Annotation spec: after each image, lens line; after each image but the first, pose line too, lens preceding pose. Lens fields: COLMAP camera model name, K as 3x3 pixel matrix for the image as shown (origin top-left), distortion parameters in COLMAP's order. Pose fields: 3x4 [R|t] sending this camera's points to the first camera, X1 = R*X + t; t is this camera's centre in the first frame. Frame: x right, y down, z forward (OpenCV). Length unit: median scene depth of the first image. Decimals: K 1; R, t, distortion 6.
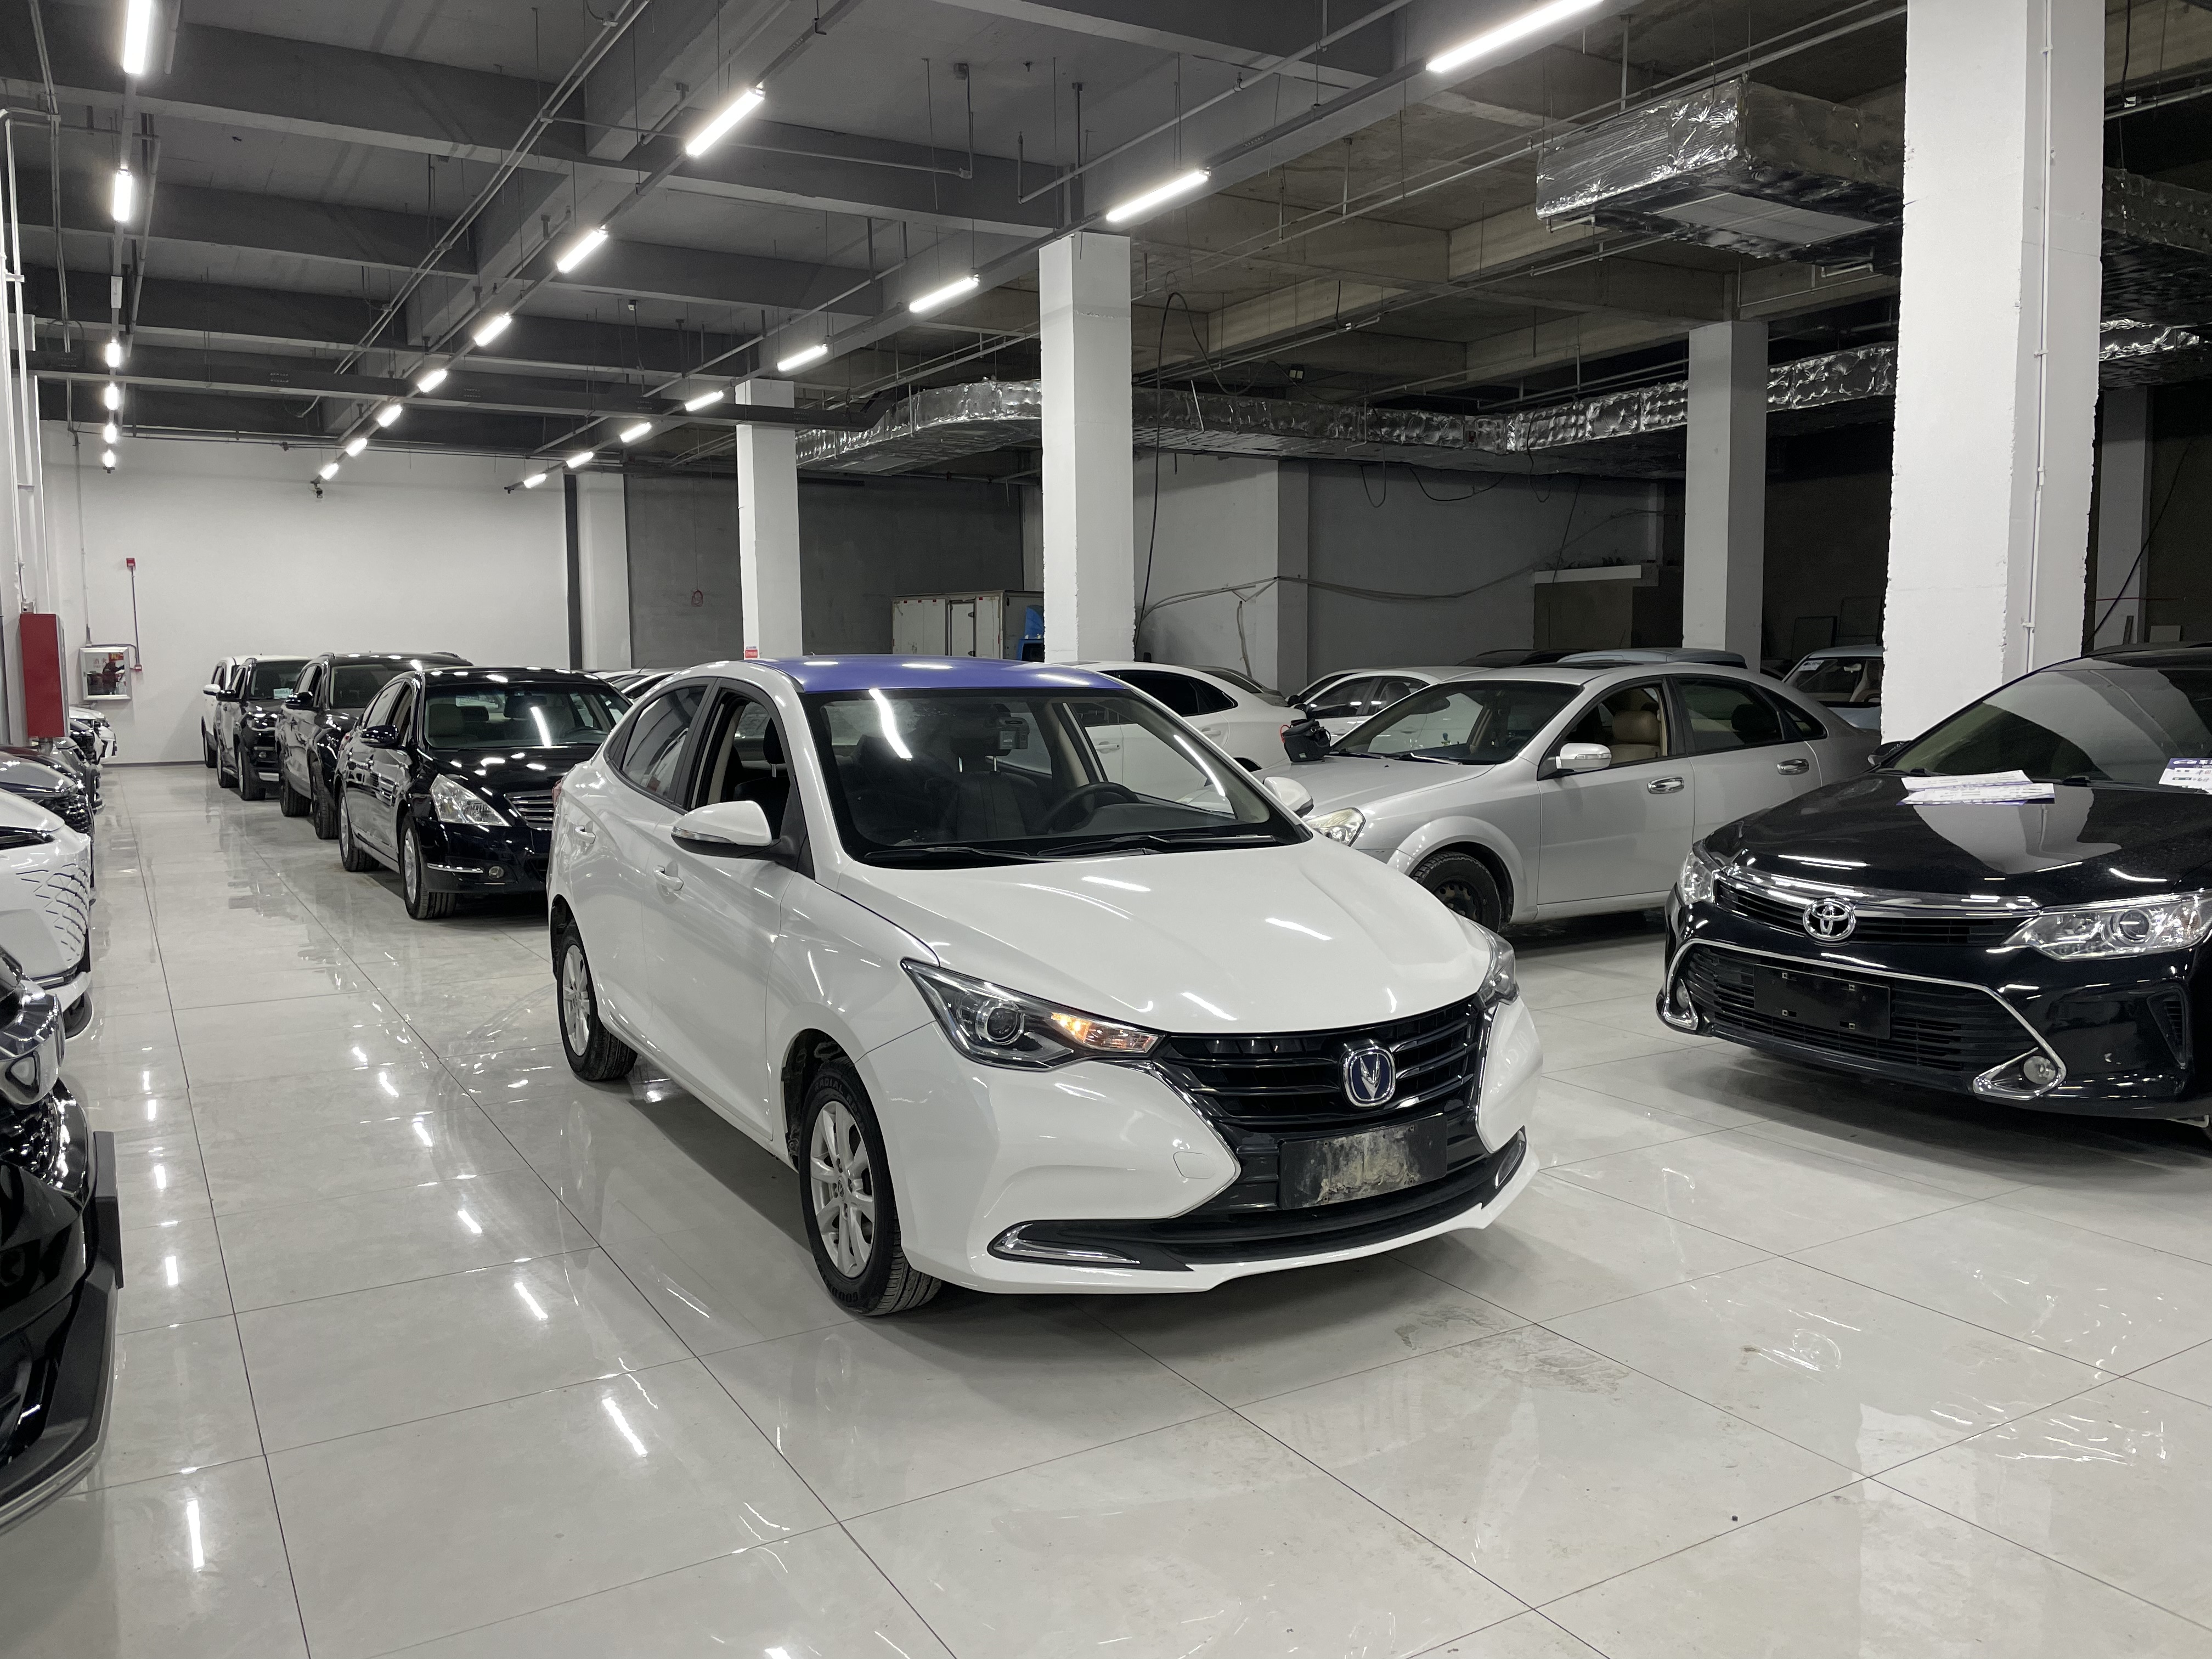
lens RADIAL K [[1667.8, 0, 1116.4], [0, 1667.8, 827.5], [0, 0, 1]] dist [0.085127, -0.113957]
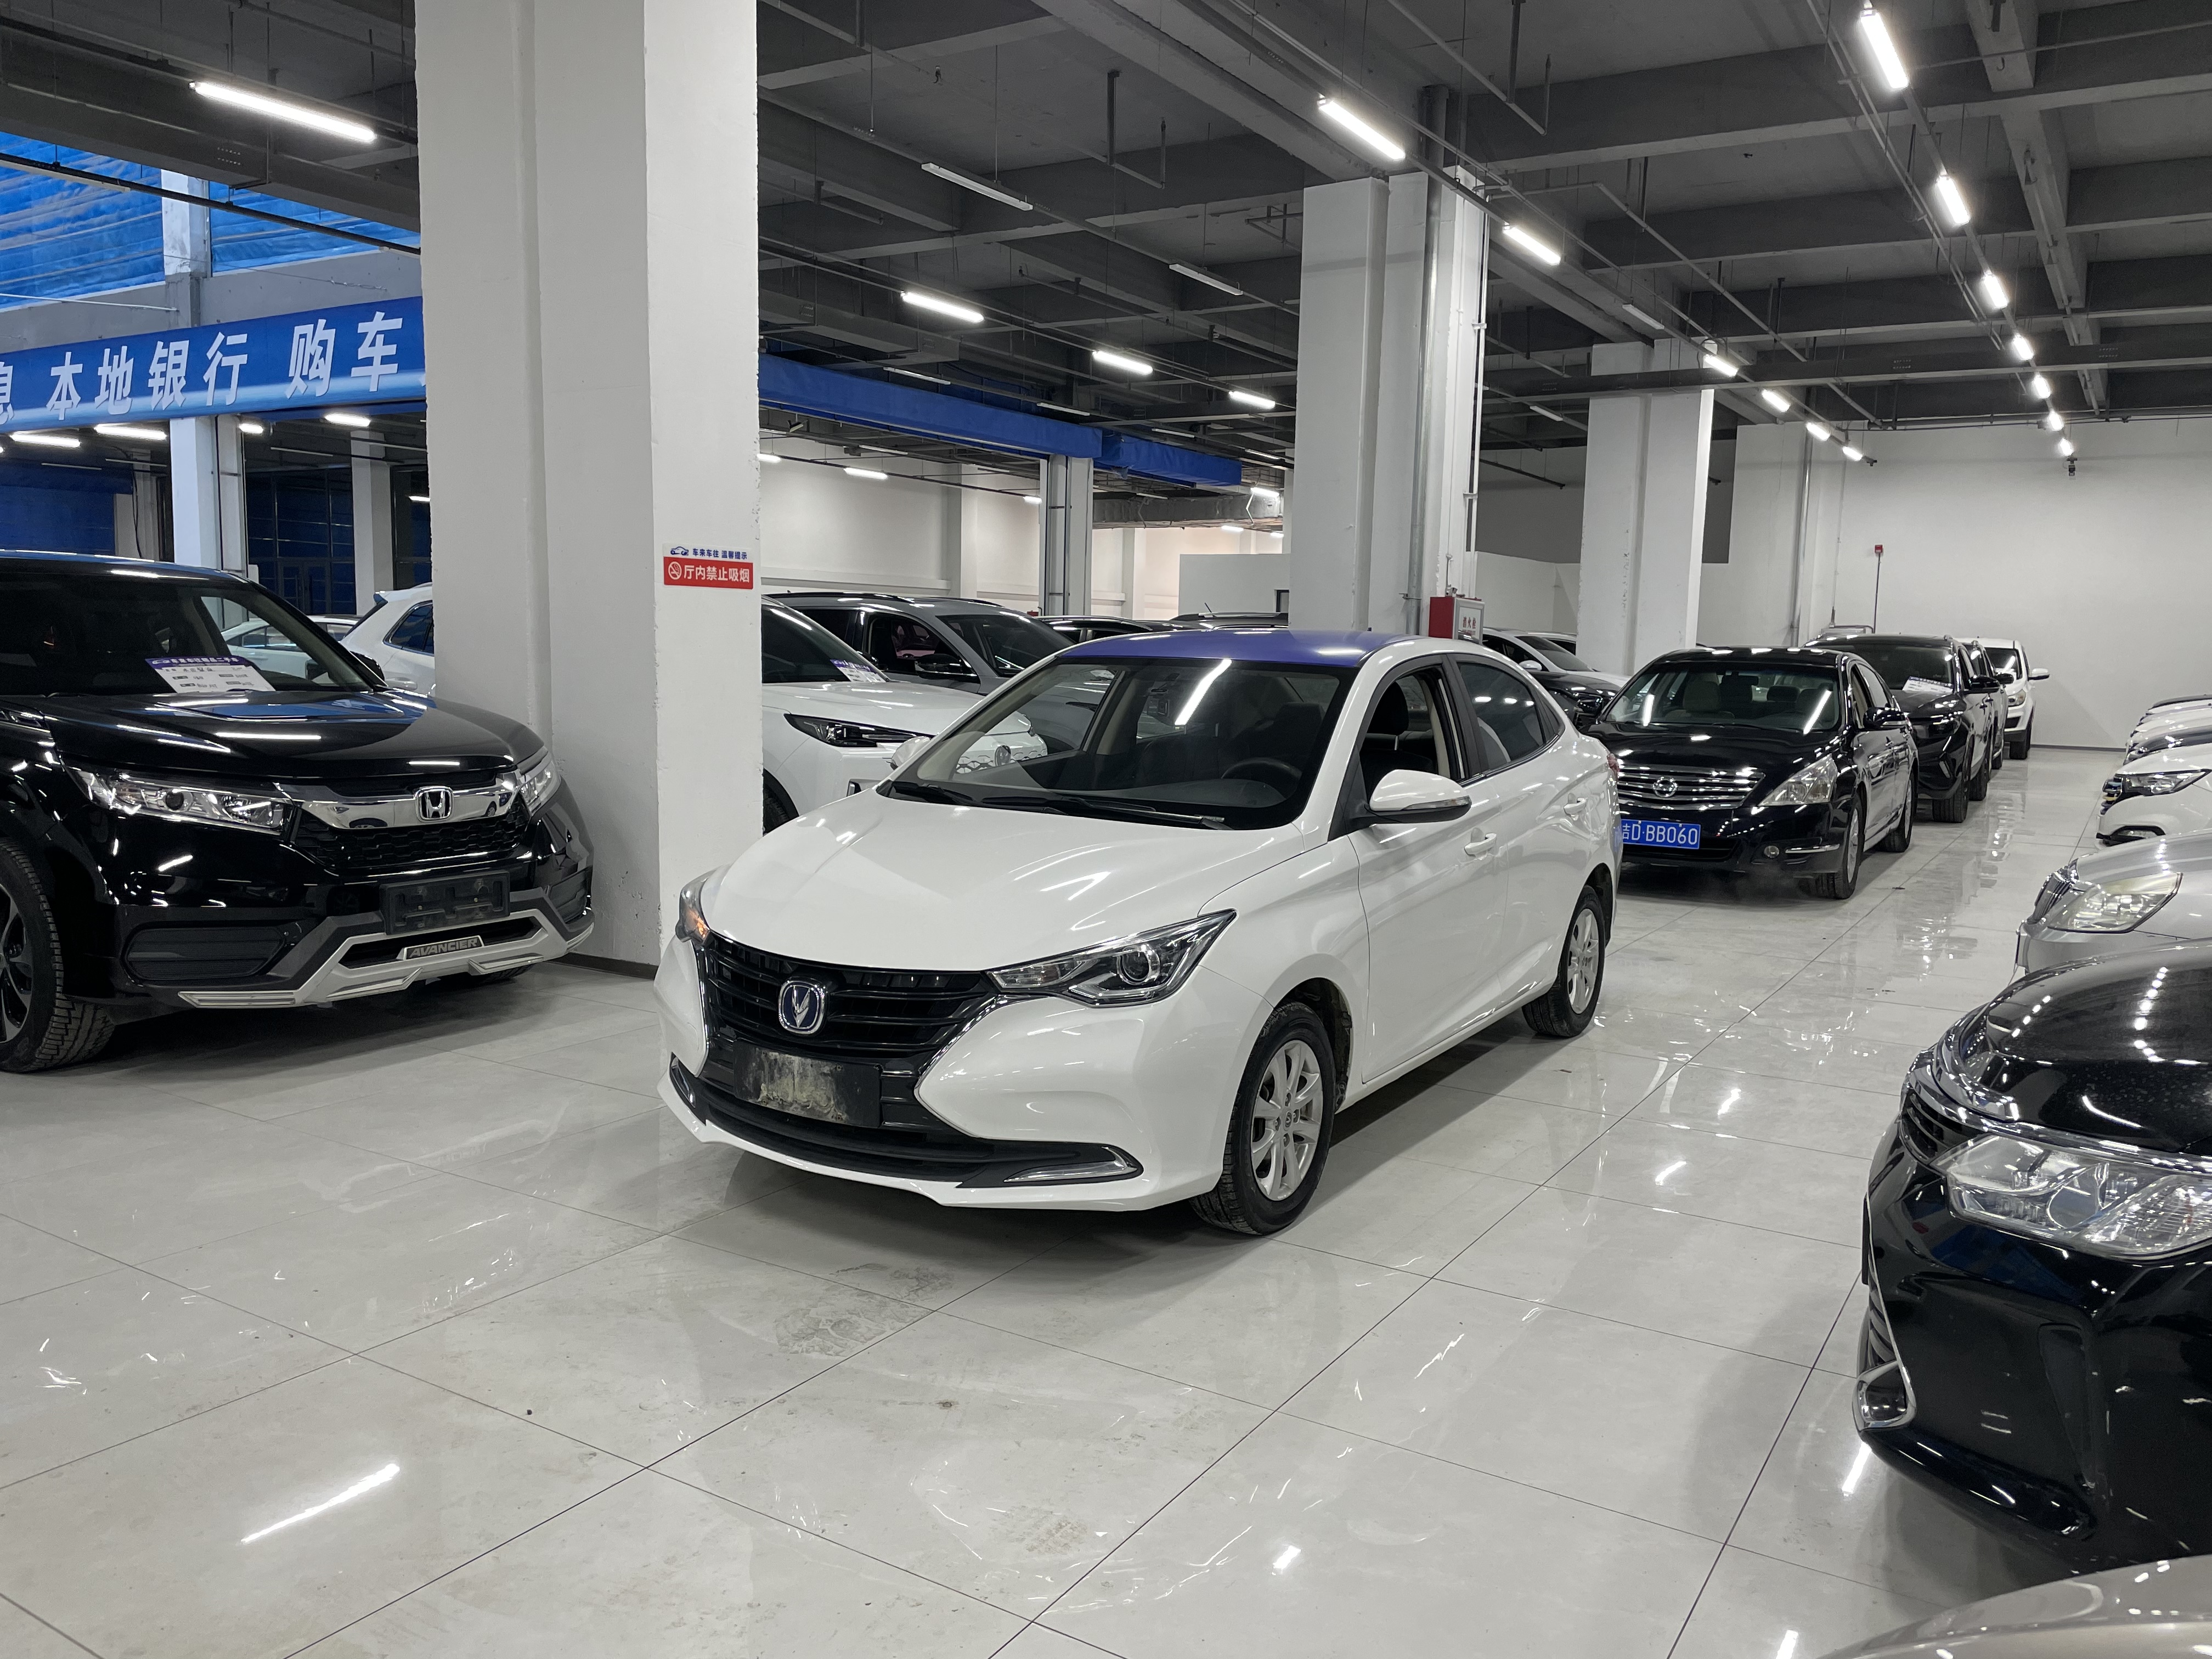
lens RADIAL K [[1667.8, 0, 1111.9], [0, 1667.8, 834.4], [0, 0, 1]] dist [0.085127, -0.113957]
pose [[0.454085, 0.123596, -0.882344, 0.527730], [-0.112341, 0.990370, 0.080913, -0.033032], [0.883848, 0.062382, 0.463597, 0.292195]]
